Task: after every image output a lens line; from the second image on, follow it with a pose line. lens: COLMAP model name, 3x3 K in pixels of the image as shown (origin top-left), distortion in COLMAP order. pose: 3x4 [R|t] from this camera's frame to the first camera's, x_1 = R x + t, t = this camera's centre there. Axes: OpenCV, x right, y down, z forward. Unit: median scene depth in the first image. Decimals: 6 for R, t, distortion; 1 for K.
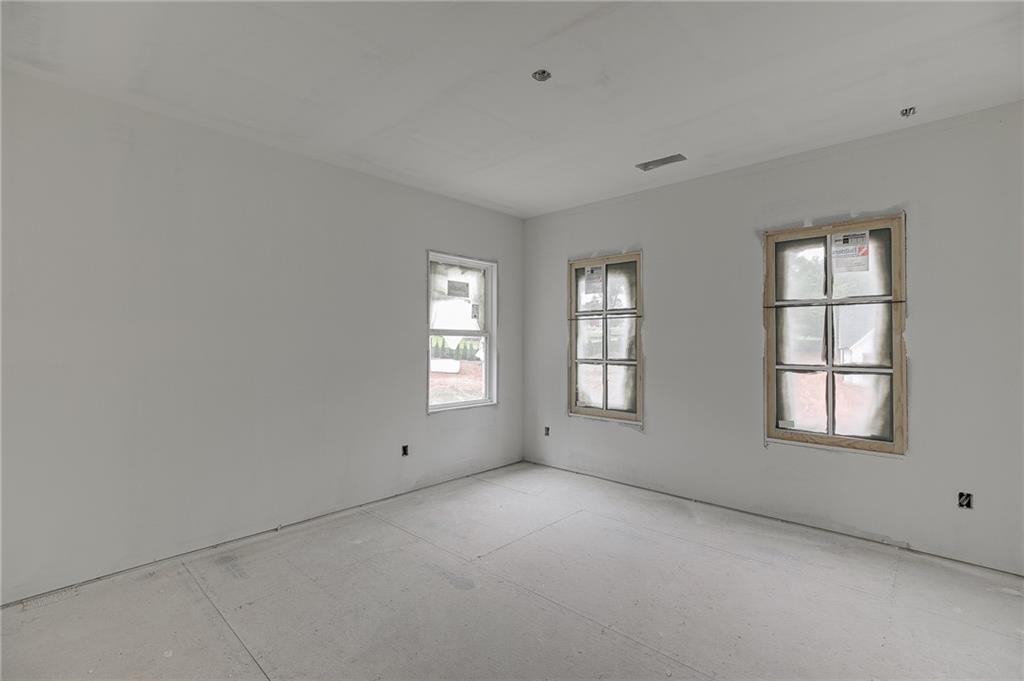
lens RADIAL K [[463.5, 0, 517.2], [0, 463.5, 340.0], [0, 0, 1]] dist [0.001224, -0.000079]
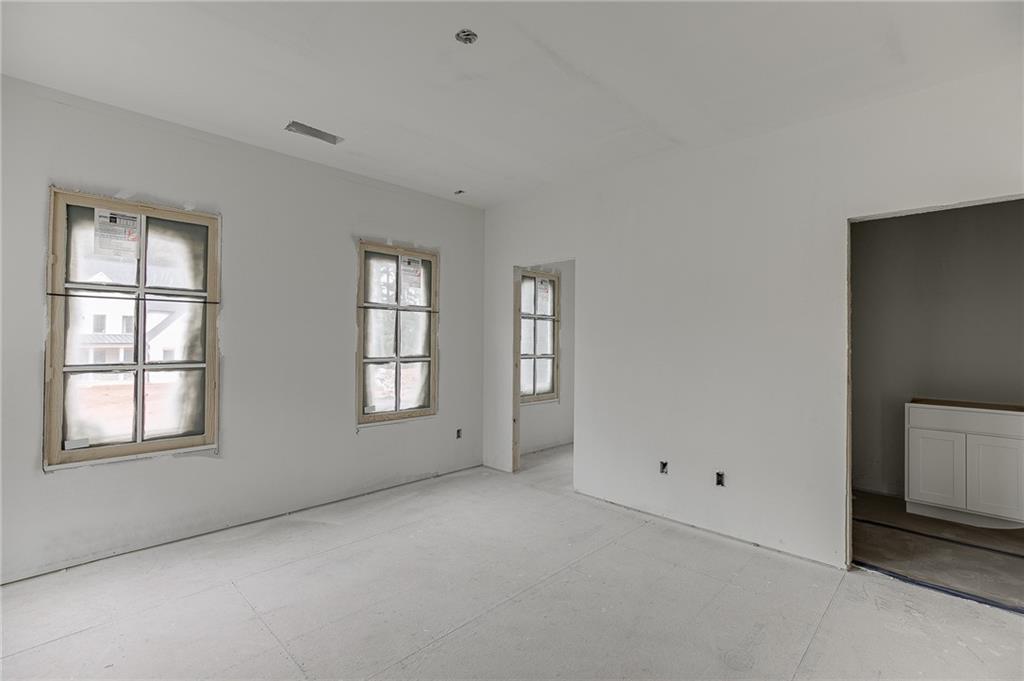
lens RADIAL K [[463.5, 0, 517.1], [0, 463.5, 339.5], [0, 0, 1]] dist [0.001224, -0.000079]
pose [[0.029153, 0.003388, 0.999569, -0.557373], [-0.012971, 0.999911, -0.003011, 0.005332], [-0.999491, -0.012877, 0.029194, 0.587974]]
